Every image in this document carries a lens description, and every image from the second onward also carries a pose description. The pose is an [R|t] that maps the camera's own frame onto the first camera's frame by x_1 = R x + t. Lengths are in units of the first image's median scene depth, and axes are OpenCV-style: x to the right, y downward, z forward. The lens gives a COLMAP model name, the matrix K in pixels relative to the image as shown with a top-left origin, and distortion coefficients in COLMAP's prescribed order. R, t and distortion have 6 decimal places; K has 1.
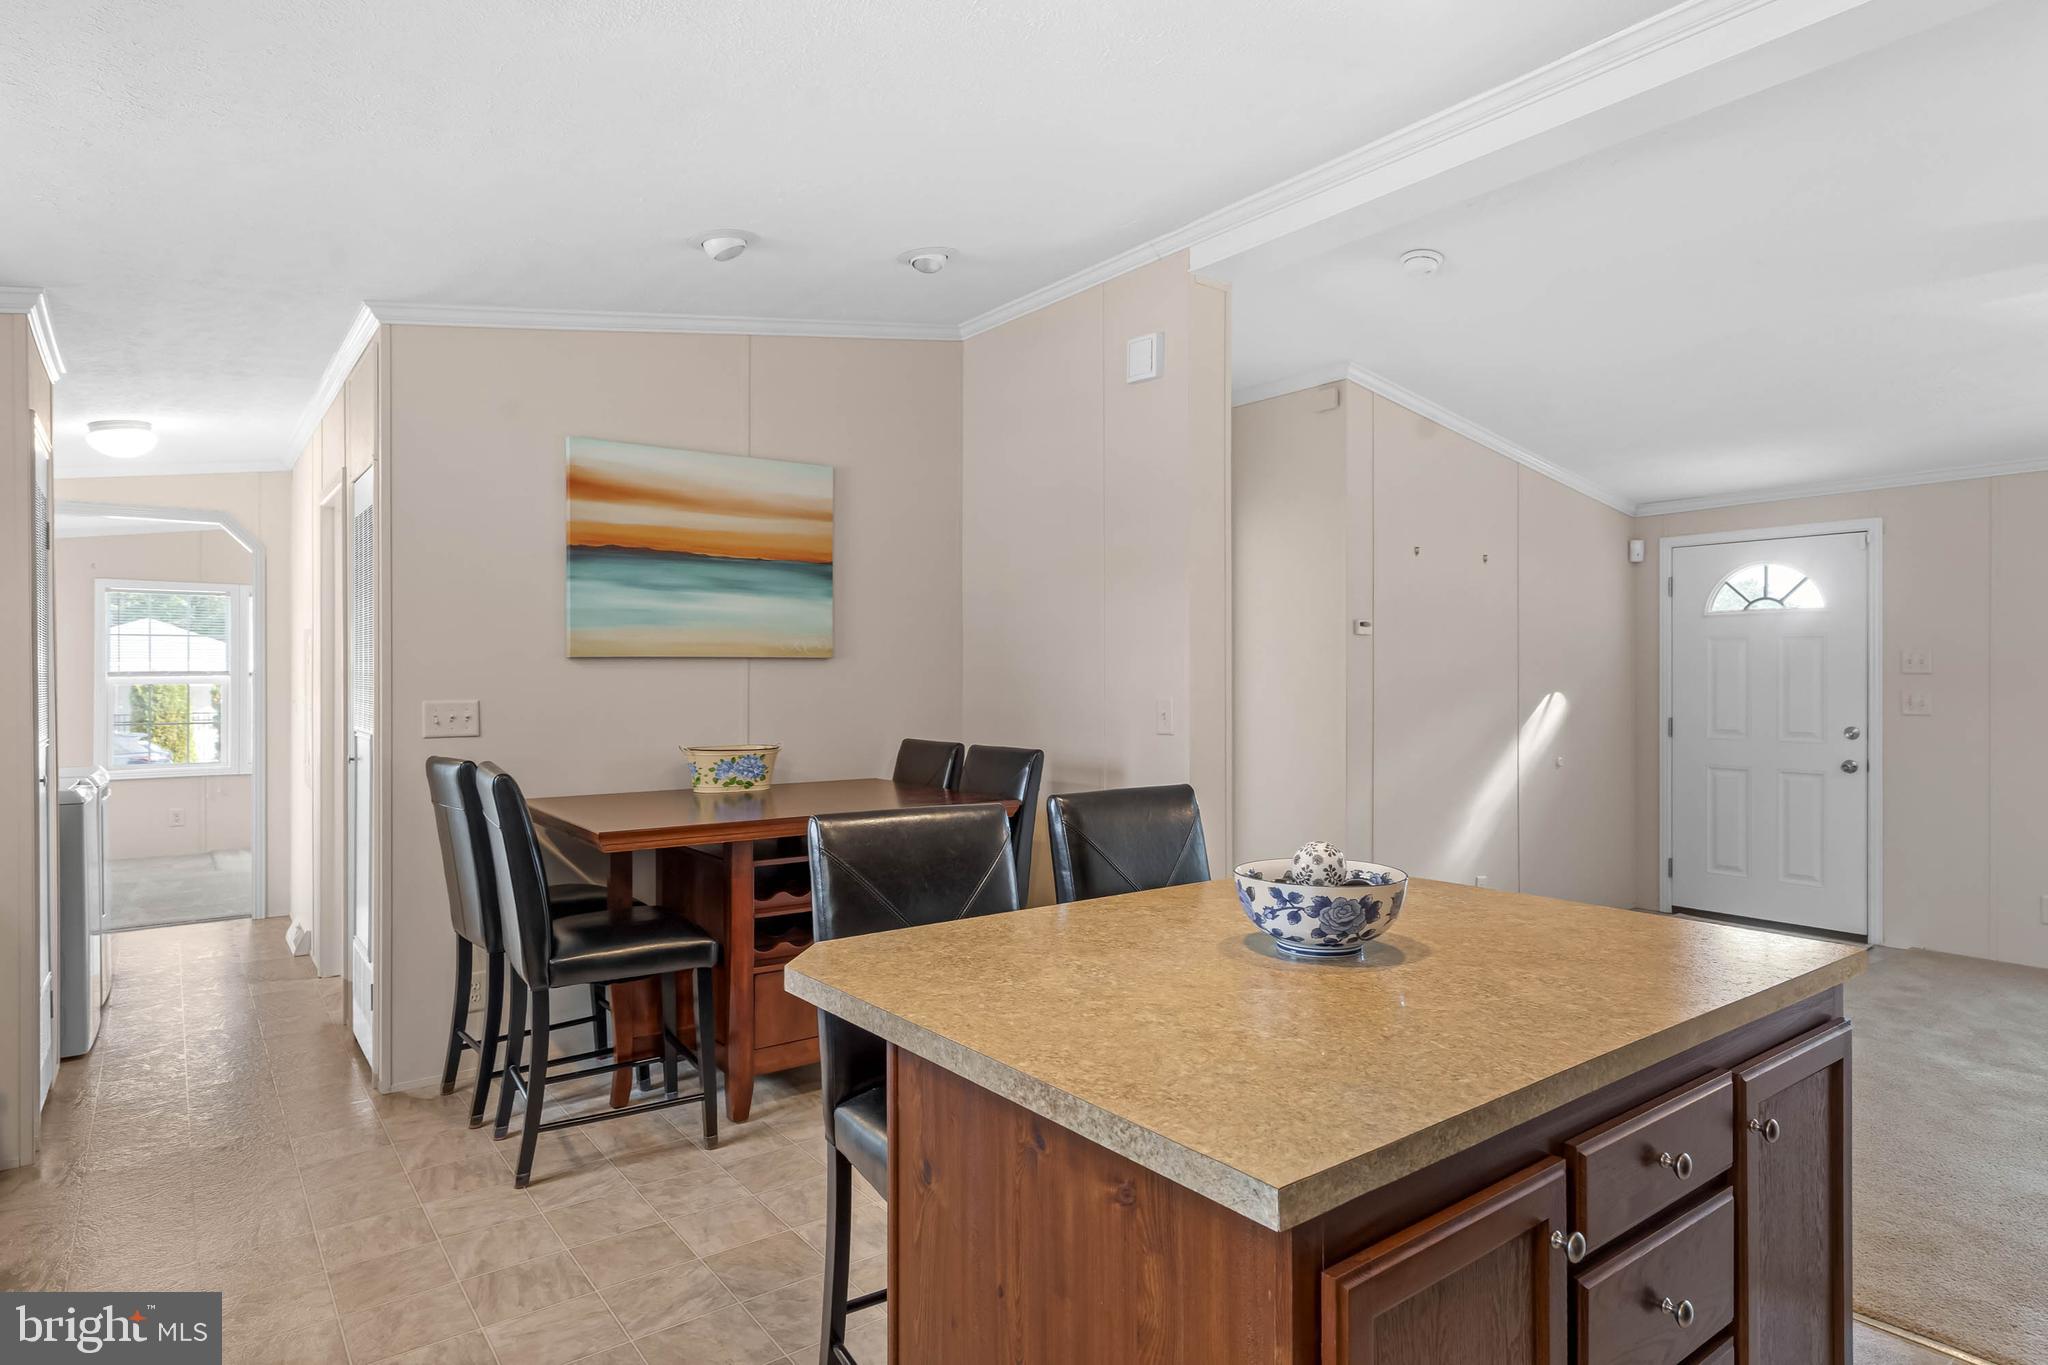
lens RADIAL K [[1146.0, 0, 1024.0], [0, 1146.0, 682.5], [0, 0, 1]] dist [0.005819, 0.000973]
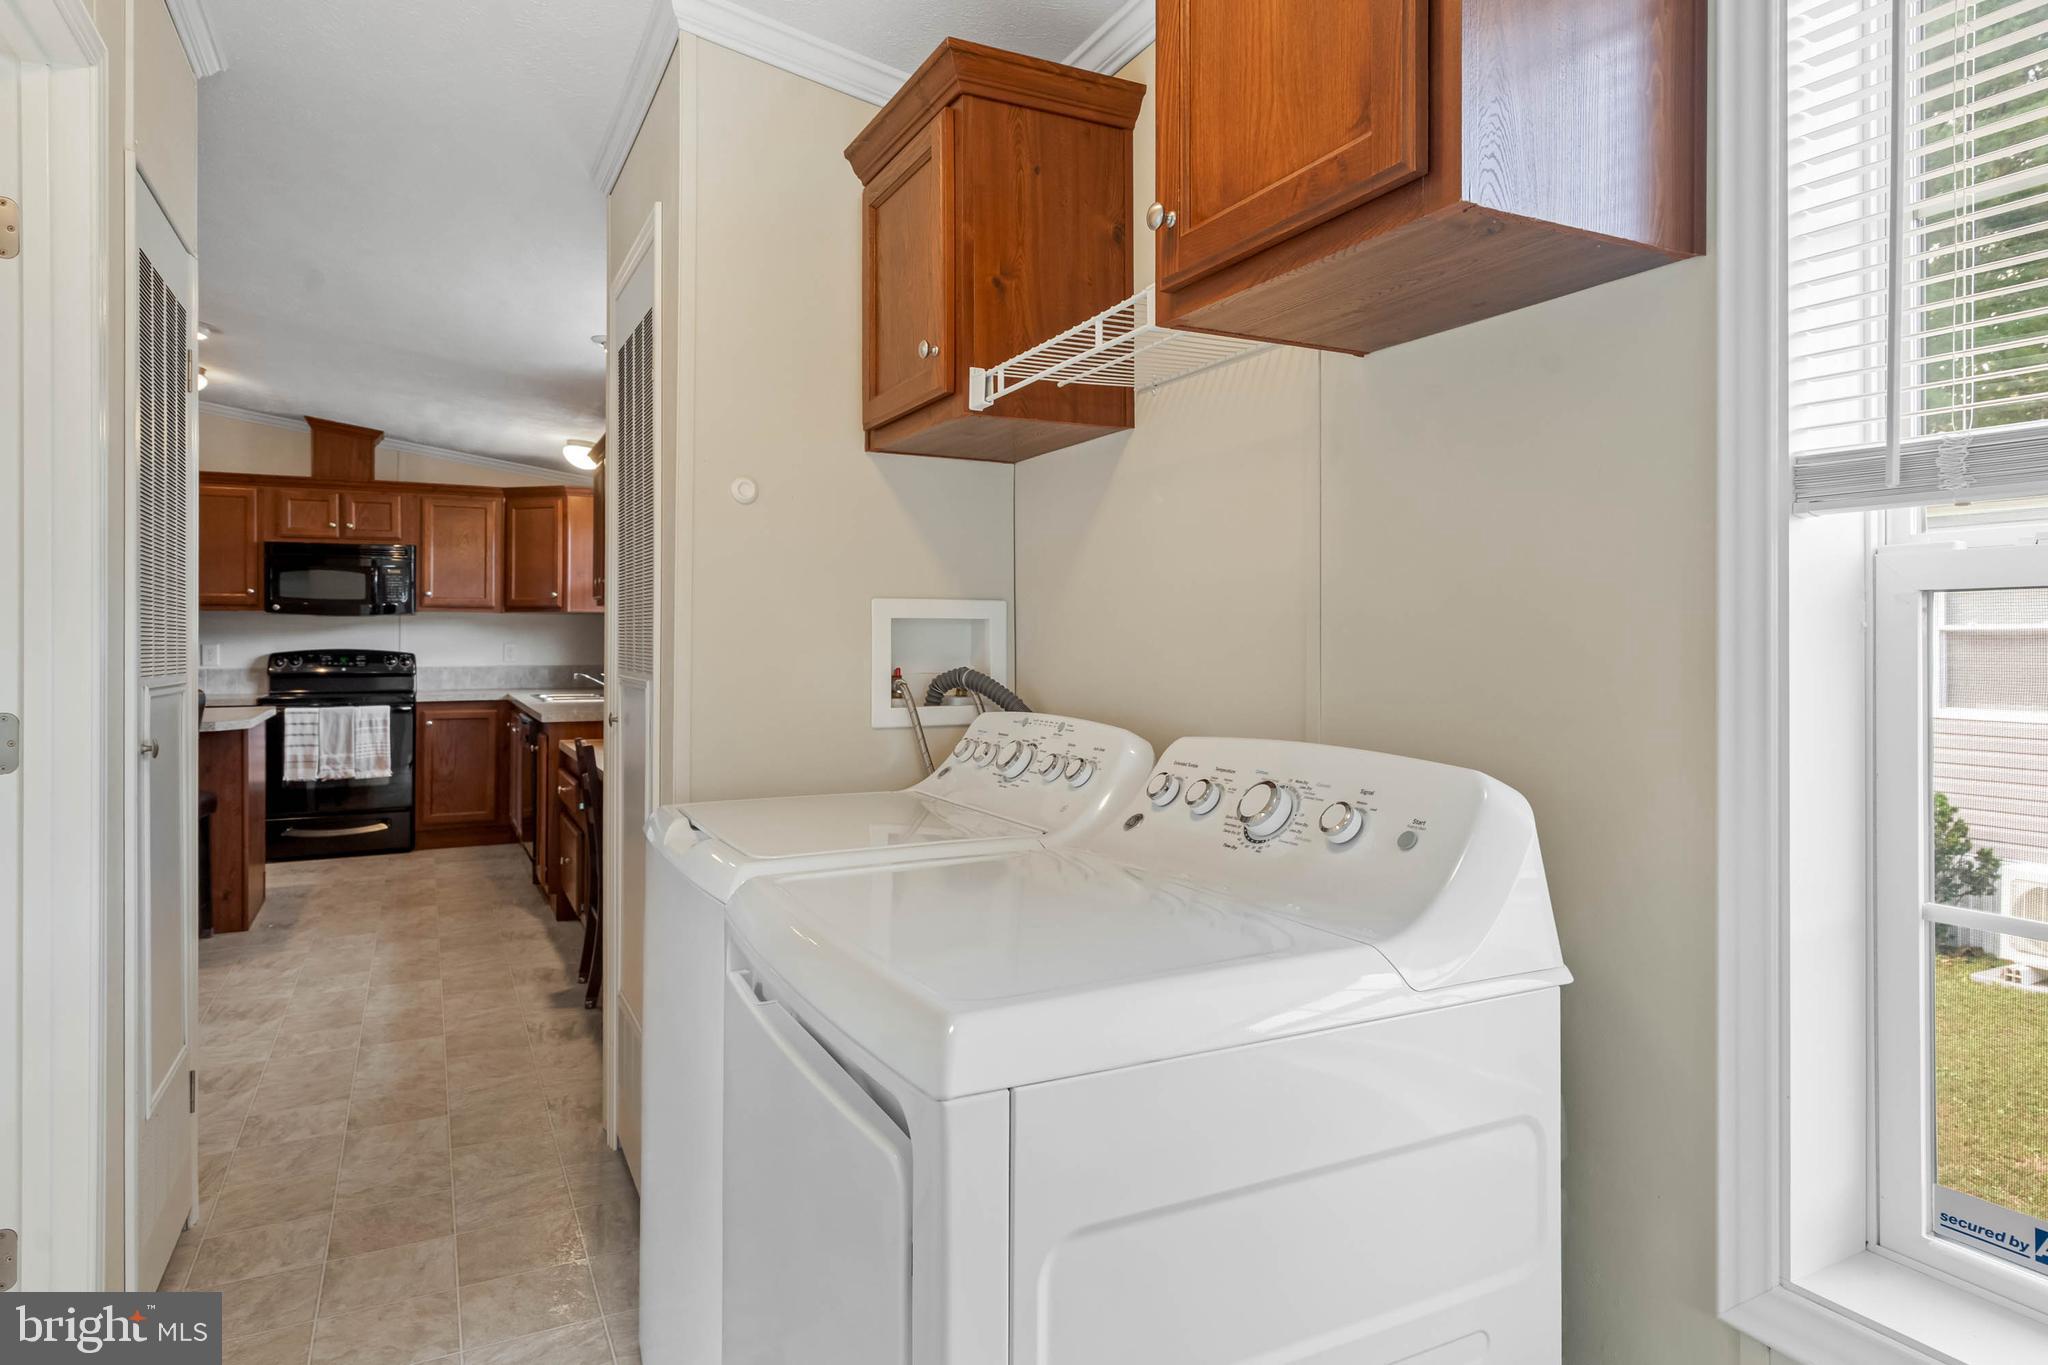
lens RADIAL K [[996.4, 0, 930.7], [0, 996.4, 655.0], [0, 0, 1]] dist [0.001515, 0.000153]
pose [[-0.983692, 0.002366, 0.179844, -0.785602], [0.005170, 0.999872, 0.015121, 0.027940], [-0.179785, 0.015804, -0.983579, 1.078450]]
